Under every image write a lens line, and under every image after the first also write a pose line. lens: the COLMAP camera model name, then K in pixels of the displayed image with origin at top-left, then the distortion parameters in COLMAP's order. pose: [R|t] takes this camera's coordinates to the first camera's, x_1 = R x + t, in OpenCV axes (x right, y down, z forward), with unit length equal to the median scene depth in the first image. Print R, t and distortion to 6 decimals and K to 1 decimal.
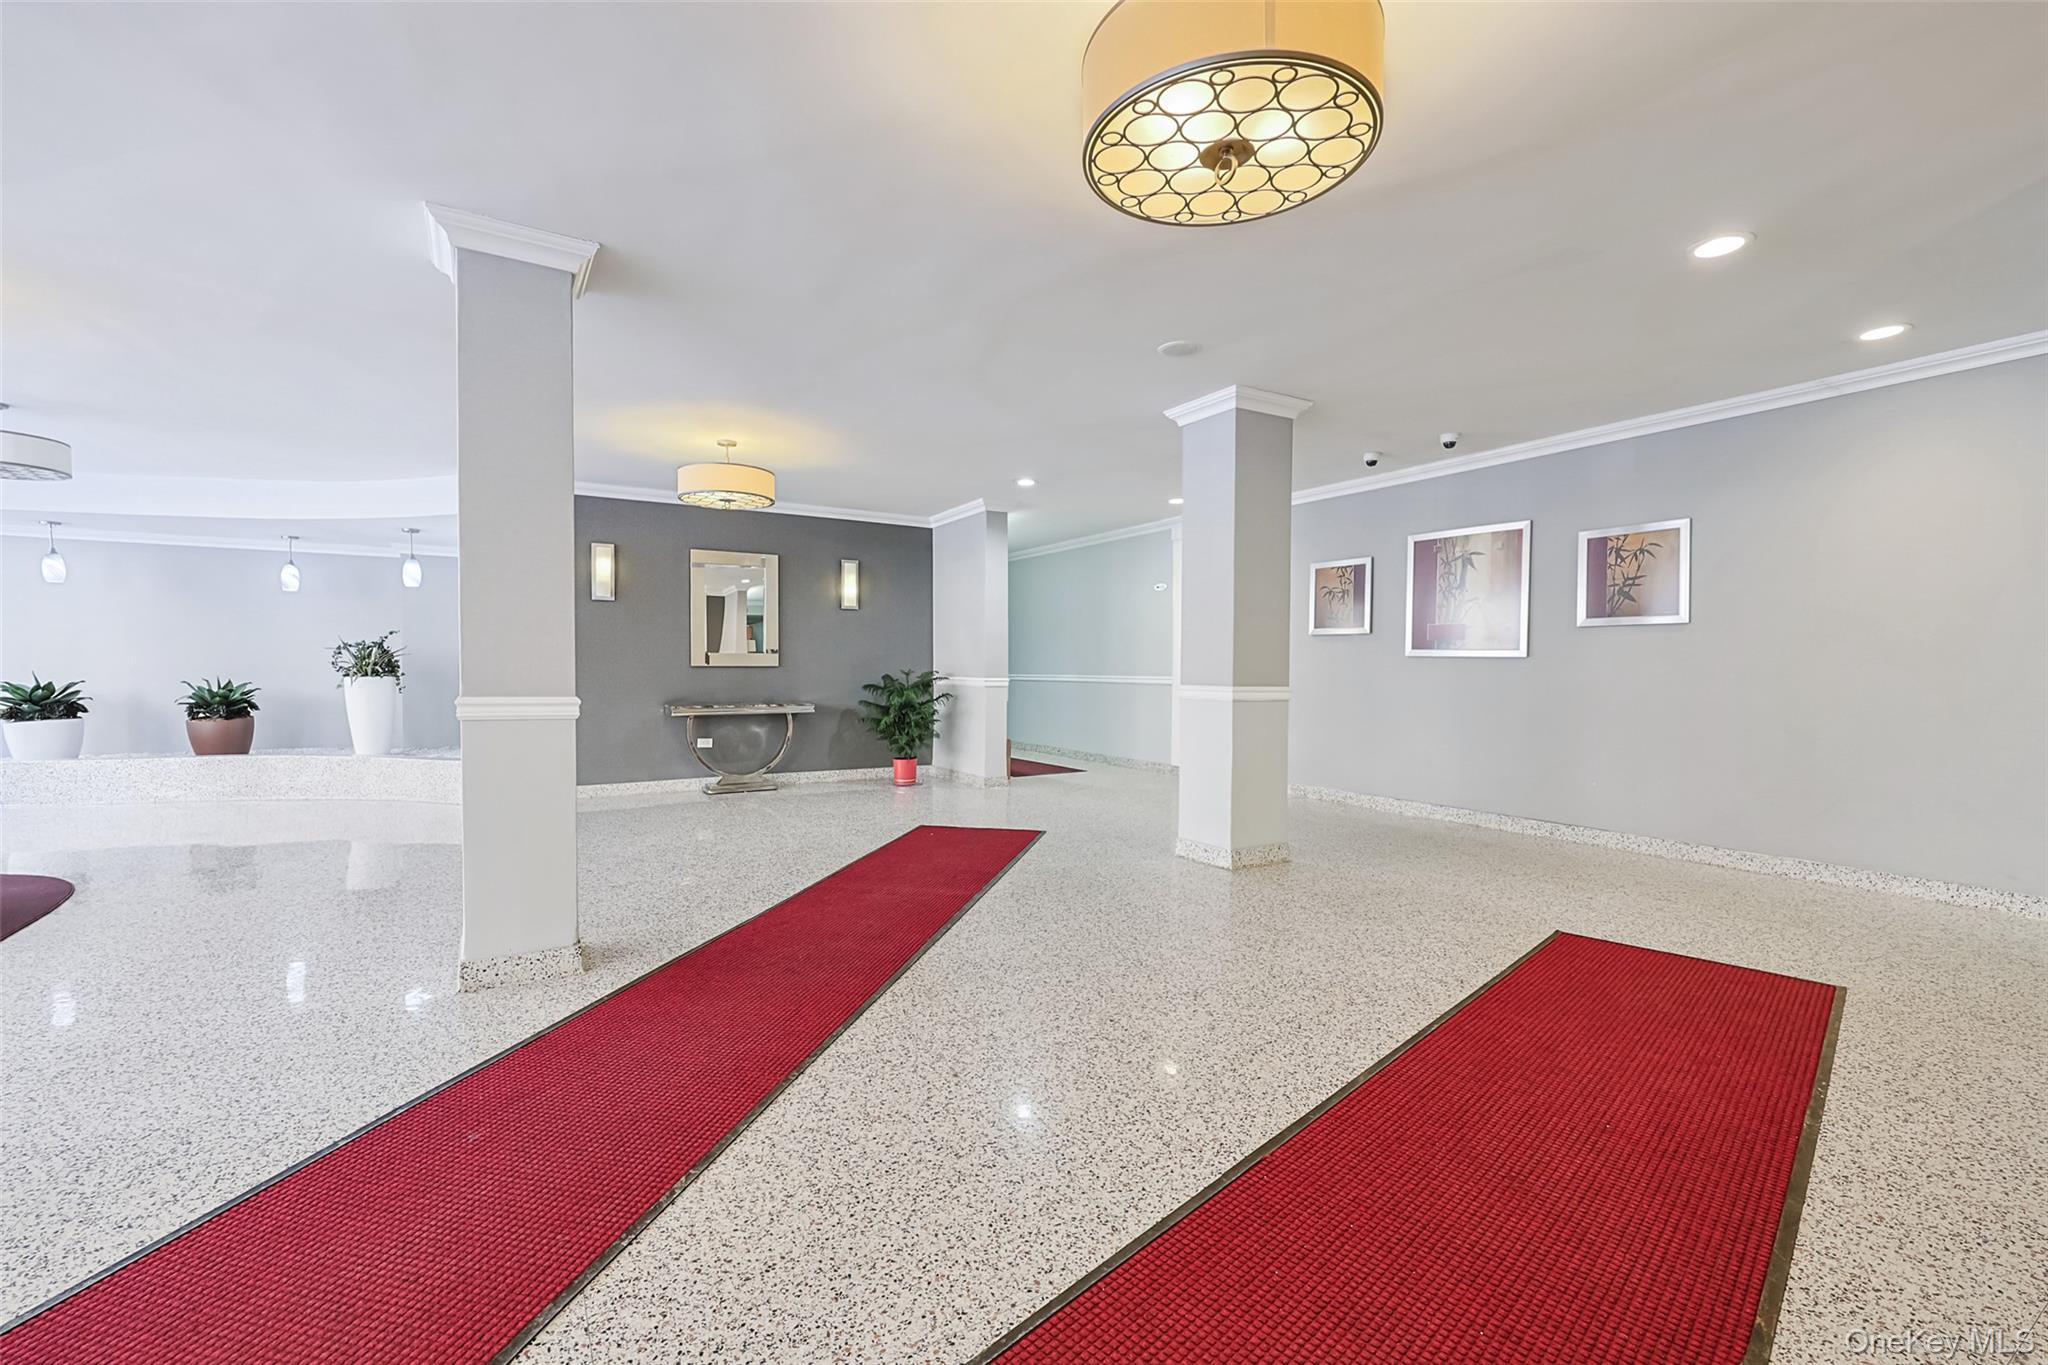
lens RADIAL K [[868.0, 0, 1022.6], [0, 868.0, 684.1], [0, 0, 1]] dist [-0.002641, 0.000005]
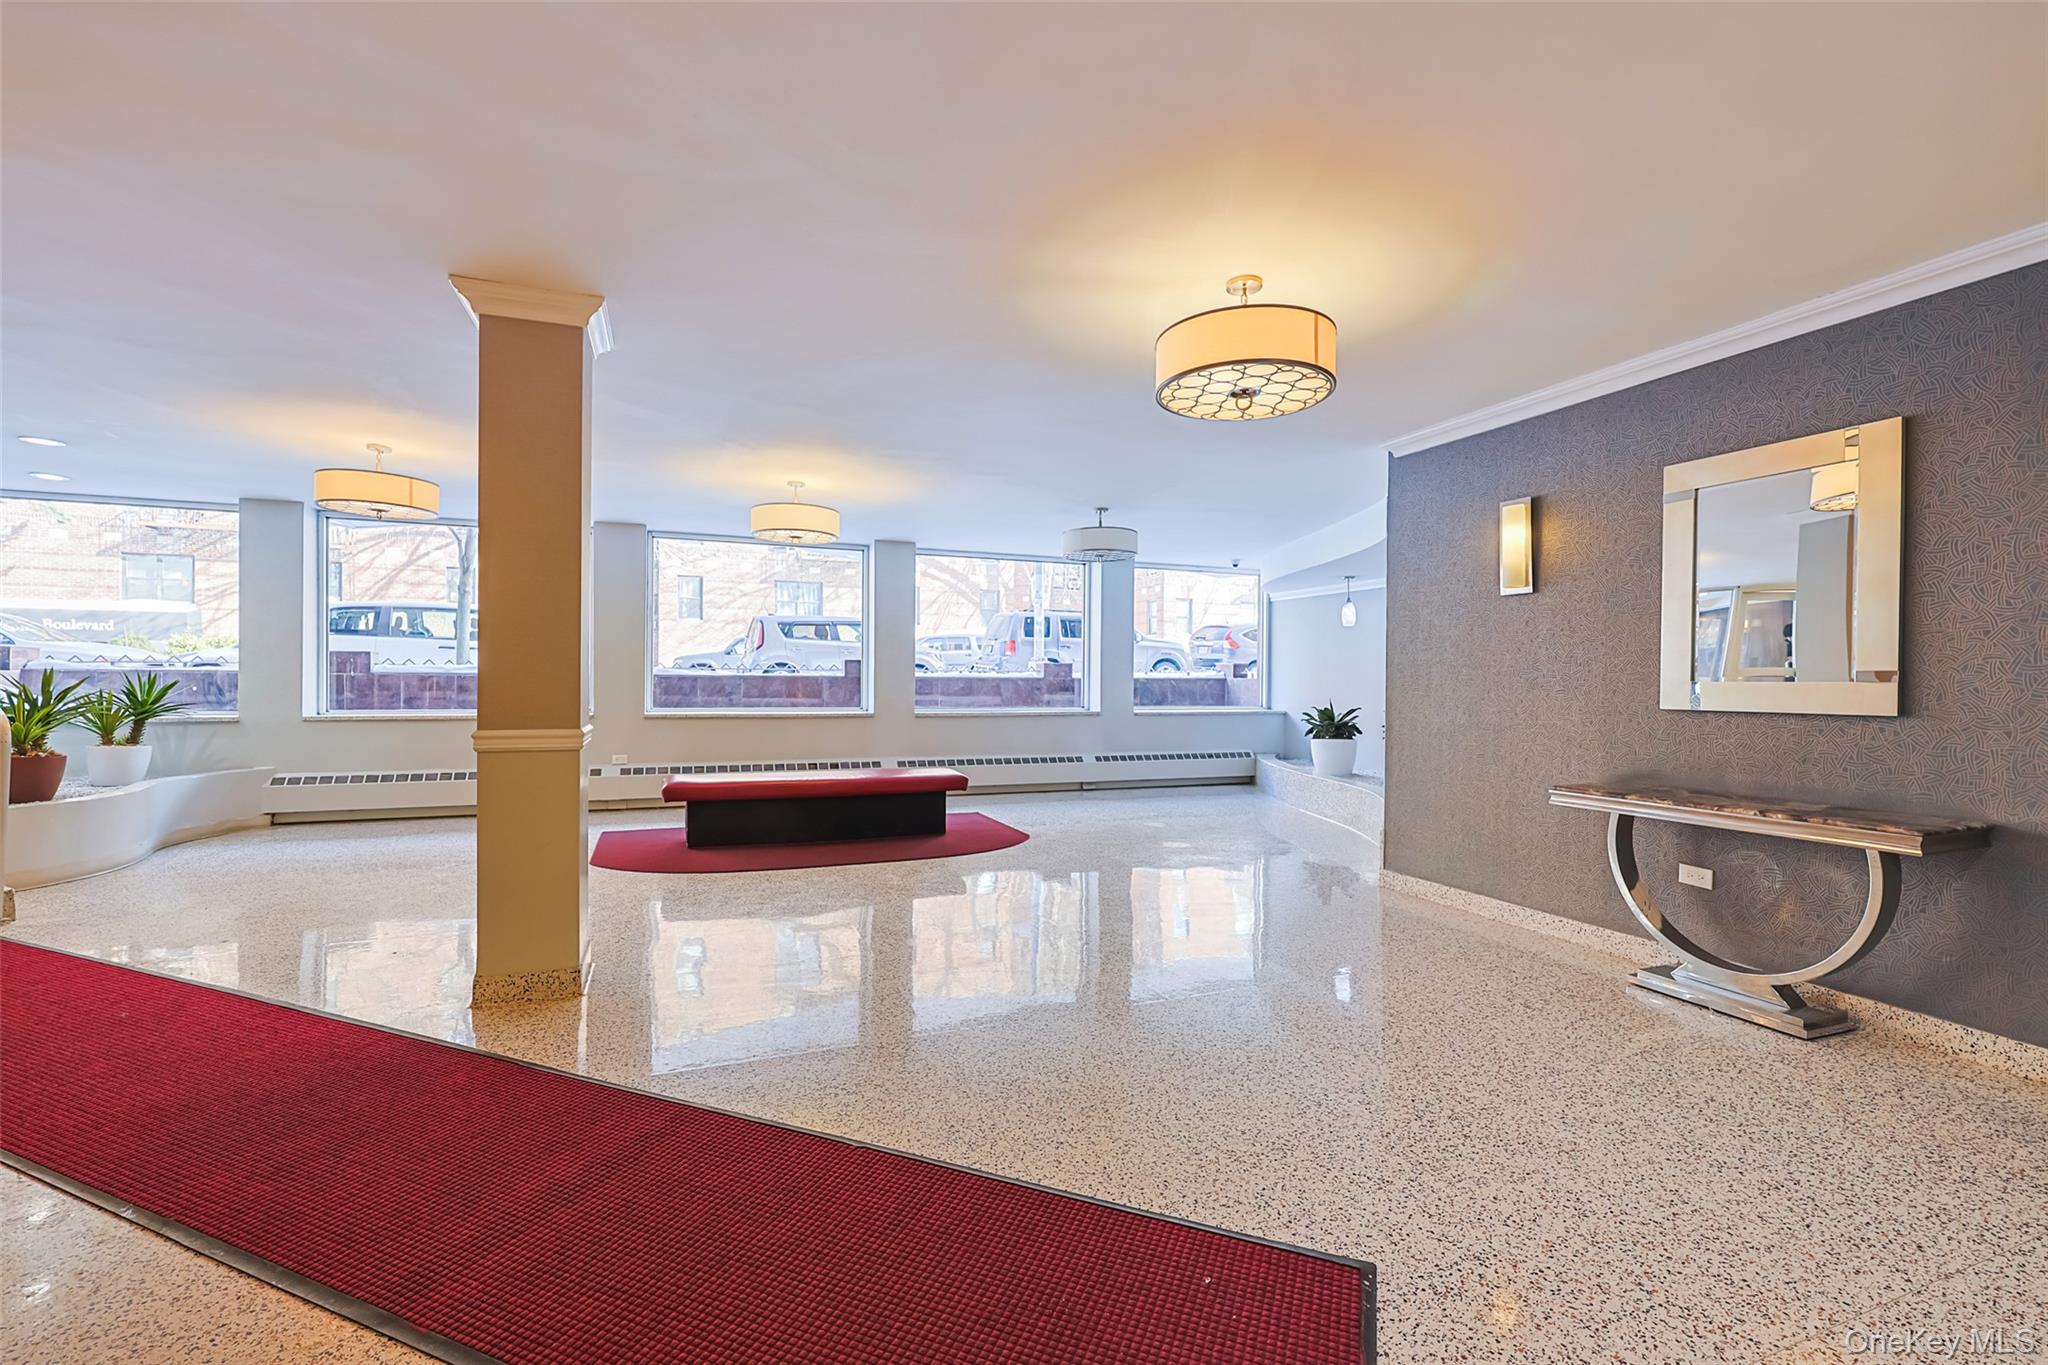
lens RADIAL K [[868.0, 0, 1021.7], [0, 868.0, 681.6], [0, 0, 1]] dist [-0.002641, 0.000005]
pose [[-0.167170, -0.005125, -0.985915, 0.160694], [-0.031455, 0.999505, 0.000137, -0.026486], [0.985426, 0.031035, -0.167249, 0.772883]]
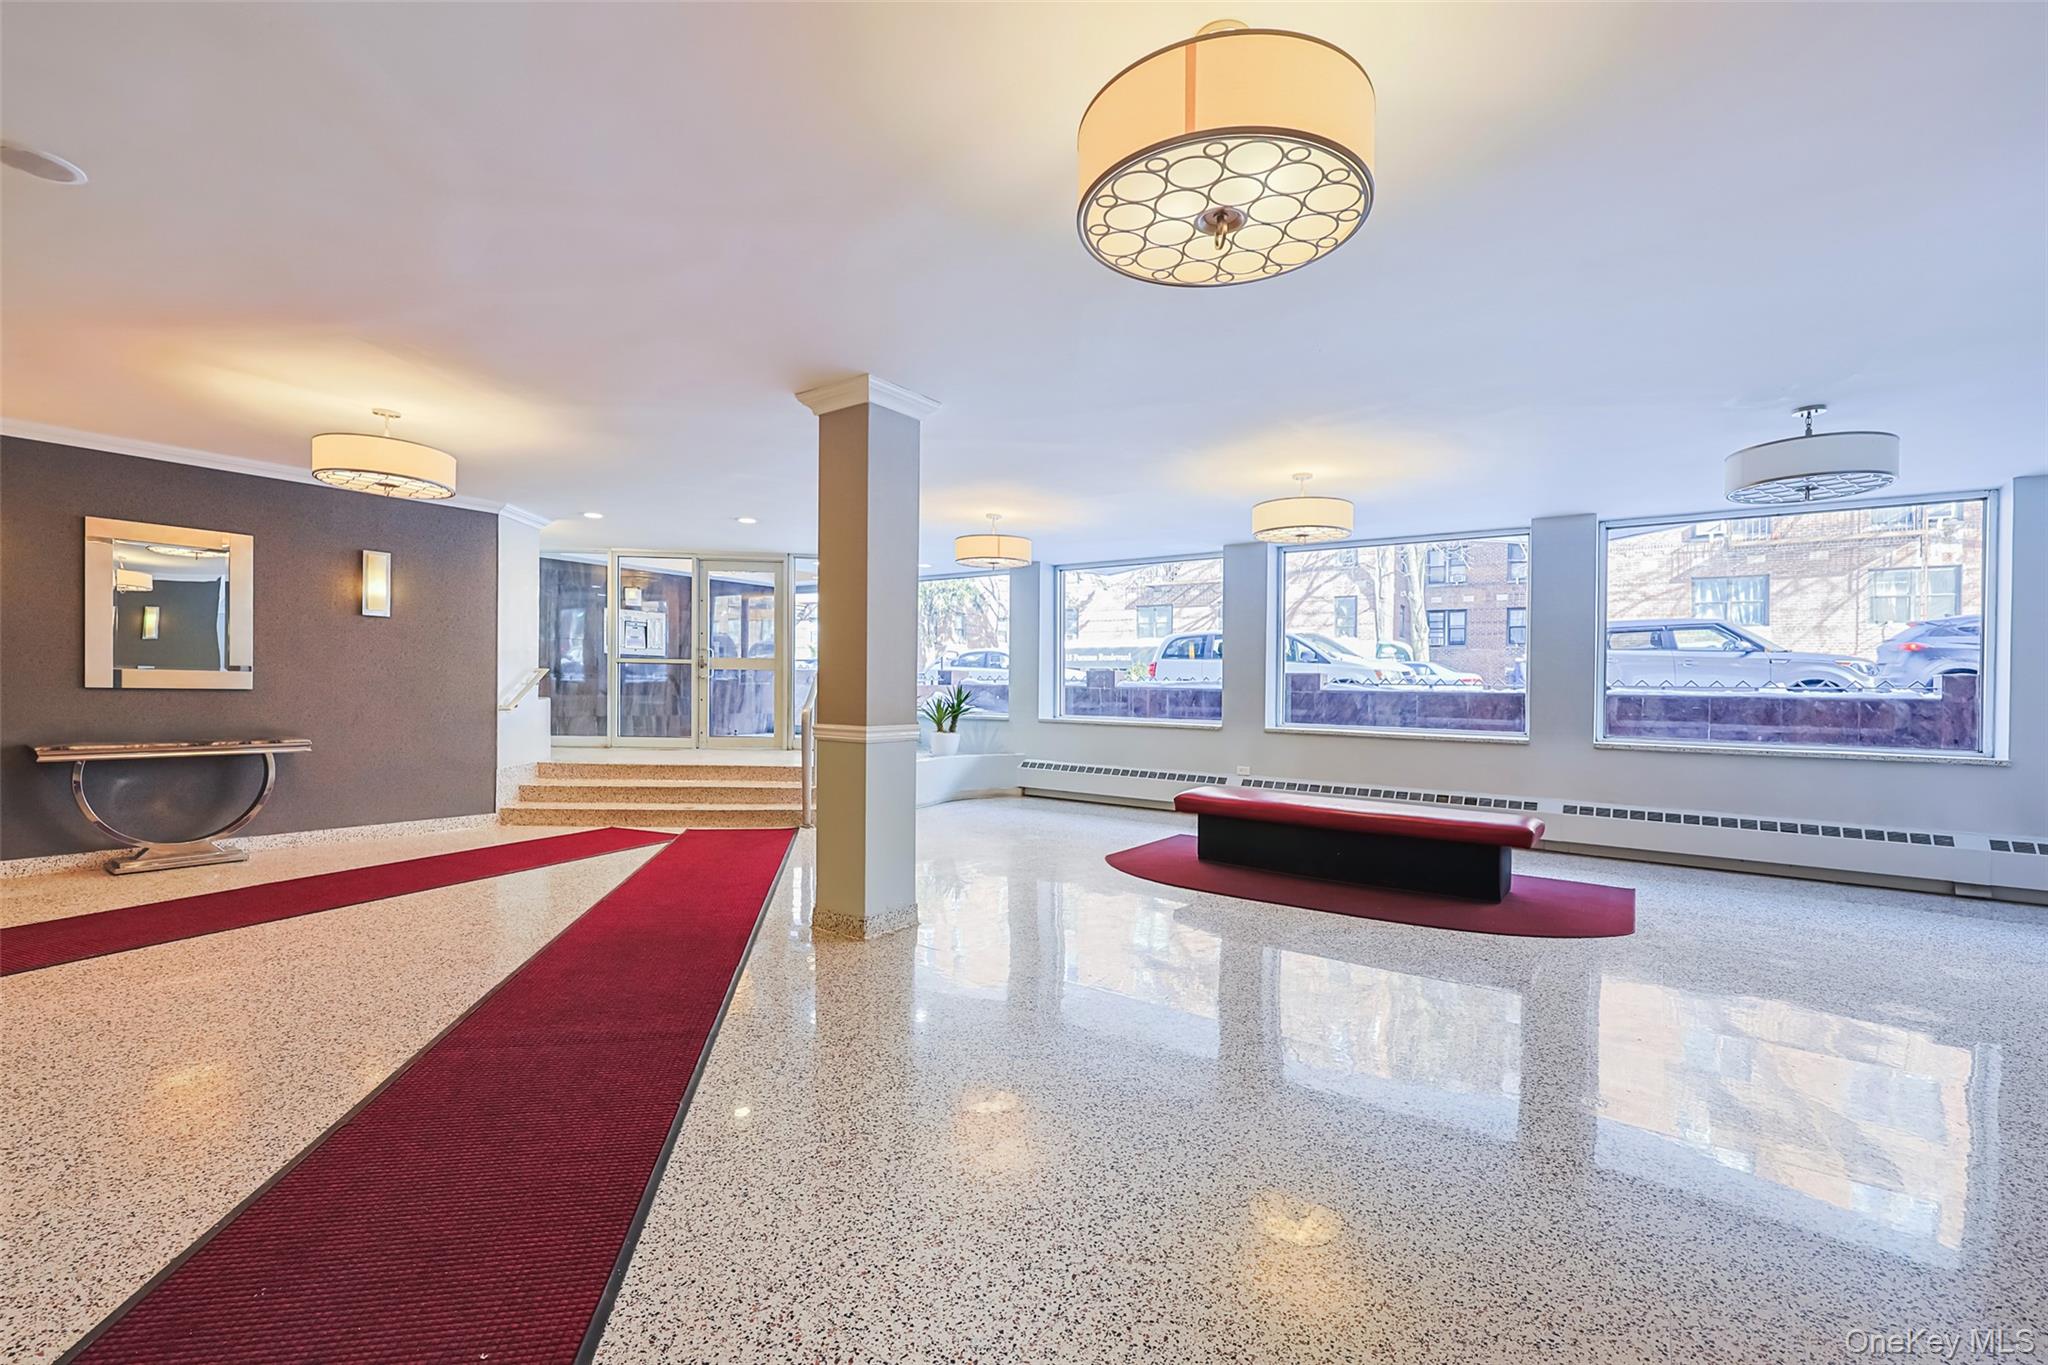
lens RADIAL K [[868.0, 0, 1015.3], [0, 868.0, 693.6], [0, 0, 1]] dist [-0.002641, 0.000005]
pose [[-0.920991, -0.019736, -0.389085, -0.115585], [-0.032256, 0.999150, 0.025669, -0.032823], [0.388247, 0.036191, -0.920844, 1.023571]]
